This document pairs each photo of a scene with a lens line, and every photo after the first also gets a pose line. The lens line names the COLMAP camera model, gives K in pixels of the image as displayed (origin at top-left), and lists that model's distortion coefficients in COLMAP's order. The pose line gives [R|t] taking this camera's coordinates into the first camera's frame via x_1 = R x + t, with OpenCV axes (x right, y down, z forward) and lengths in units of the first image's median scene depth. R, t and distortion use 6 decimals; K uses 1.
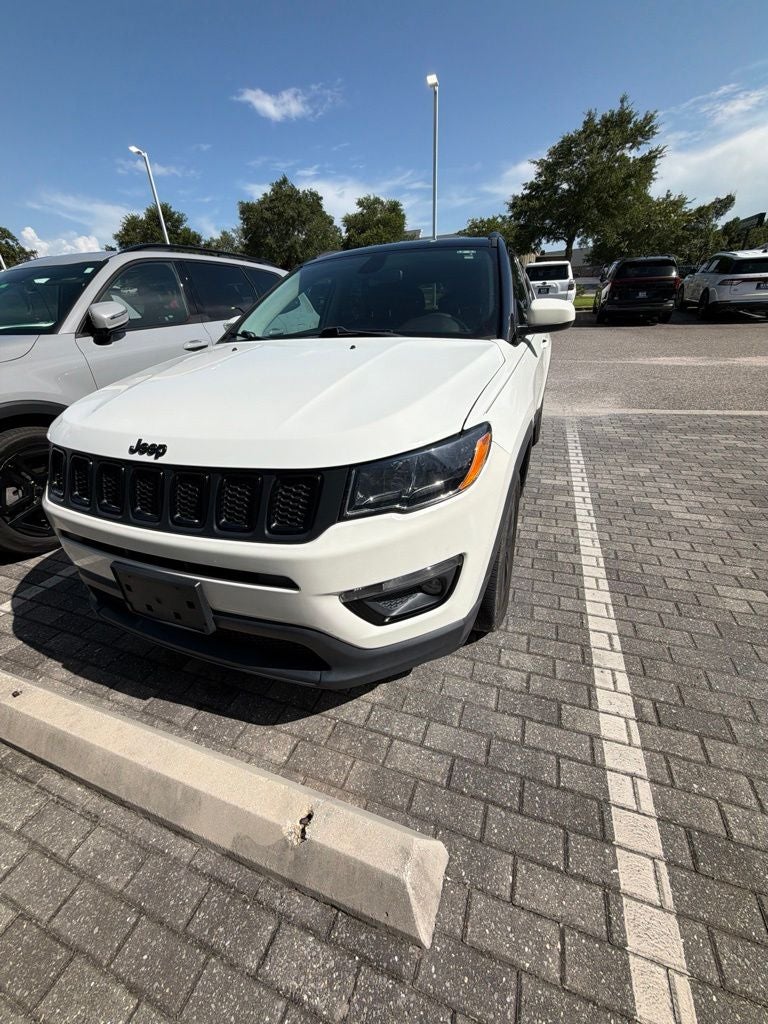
lens RADIAL K [[416.1, 0, 390.1], [0, 416.1, 526.1], [0, 0, 1]] dist [-0.000226, 0.000385]
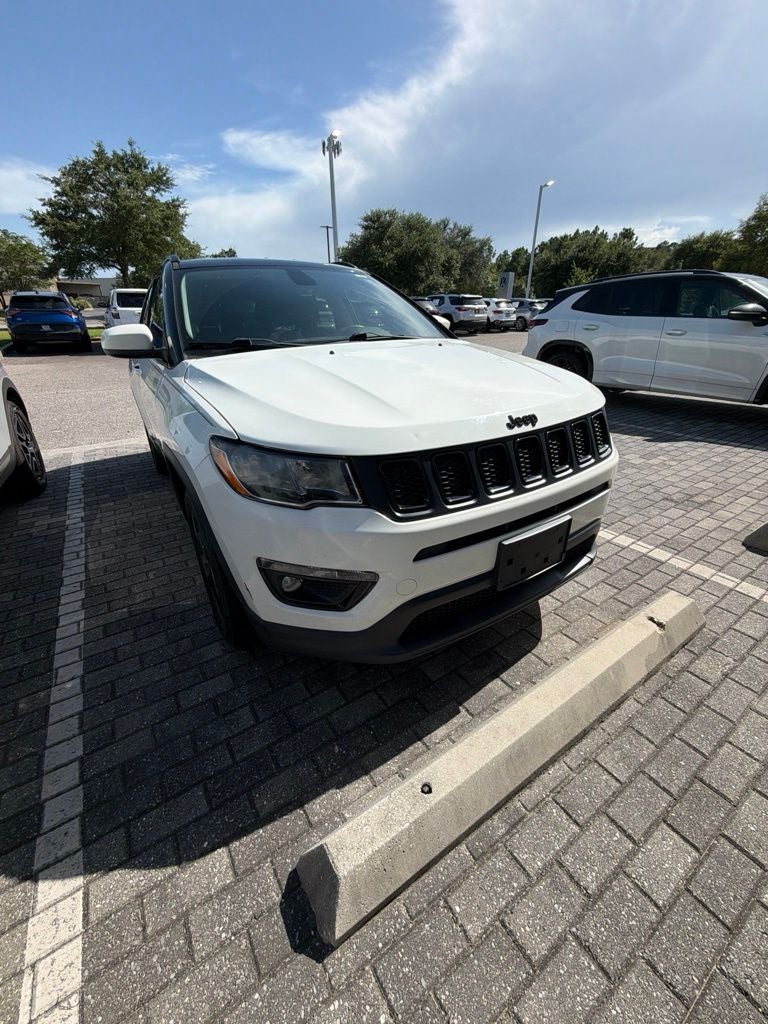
lens RADIAL K [[413.0, 0, 388.2], [0, 413.0, 526.0], [0, 0, 1]] dist [0.003190, -0.000300]
pose [[0.569521, -0.338025, 0.749256, -1.108709], [0.383708, 0.915448, 0.121340, -0.127546], [-0.726921, 0.218390, 0.651070, 0.375390]]
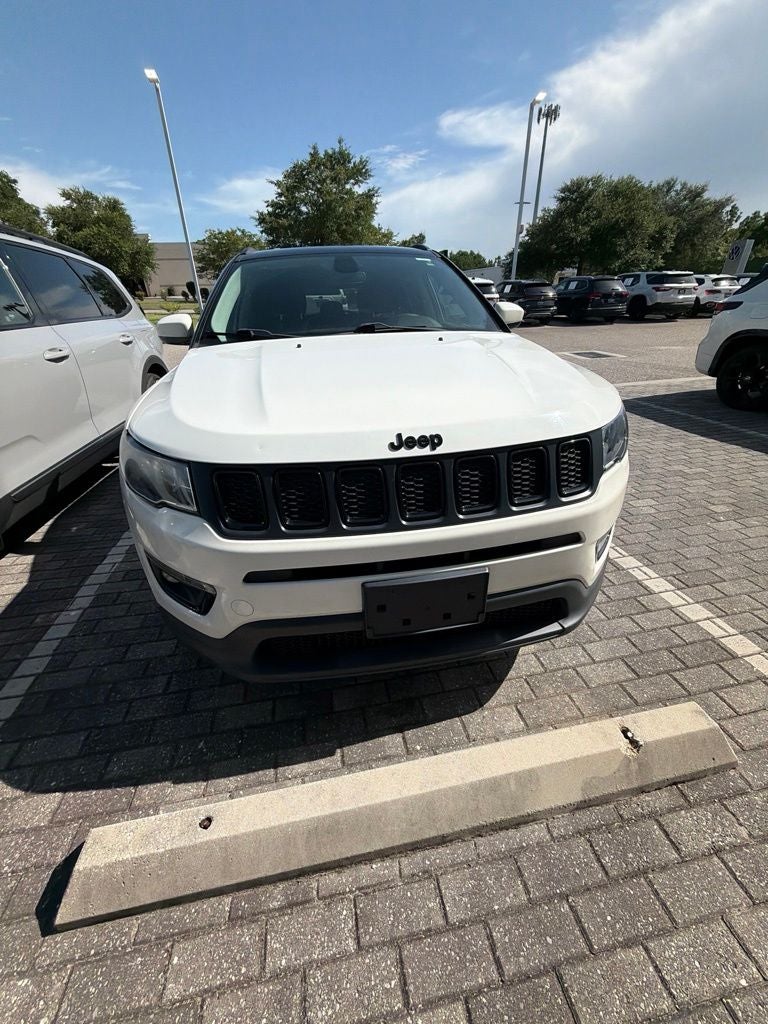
lens RADIAL K [[412.4, 0, 388.9], [0, 412.4, 525.8], [0, 0, 1]] dist [0.000033, 0.000448]
pose [[0.847412, -0.228313, 0.479339, -0.706538], [0.239556, 0.970116, 0.038568, -0.035283], [-0.473820, 0.082145, 0.876782, 0.156478]]
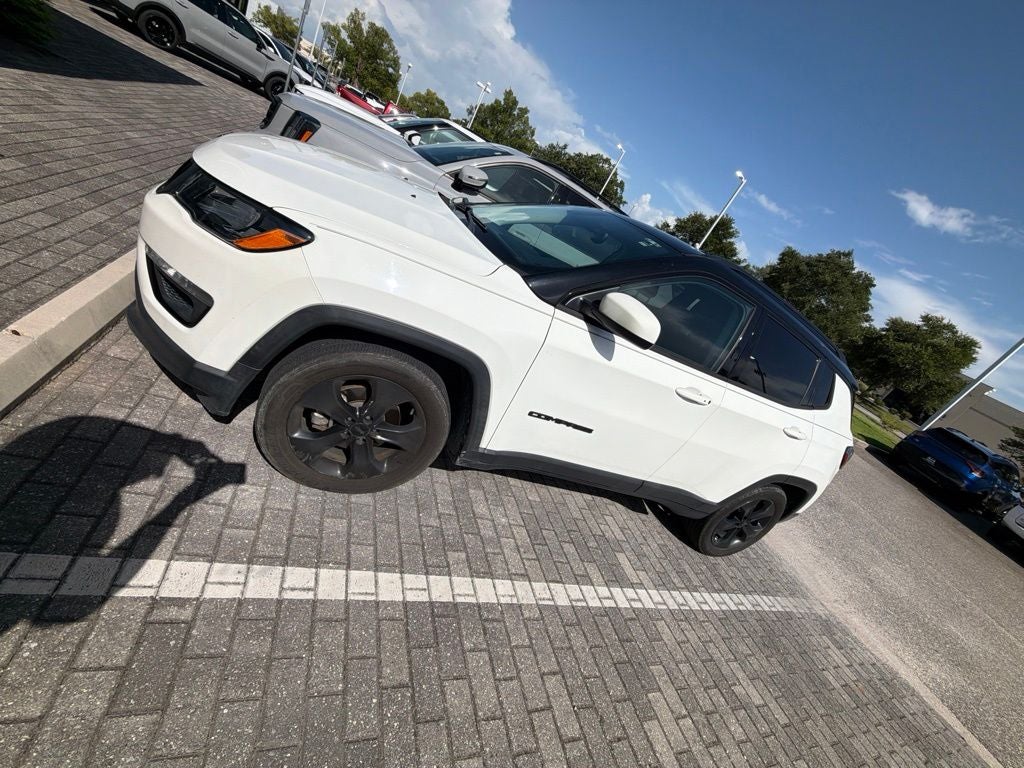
lens RADIAL K [[422.0, 0, 510.0], [0, 422.0, 399.1], [0, 0, 1]] dist [-0.002020, 0.000318]
pose [[0.507586, 0.654376, -0.560490, 0.908011], [-0.778194, 0.627410, 0.027765, -0.269220], [0.369825, 0.422077, 0.827696, 0.322595]]
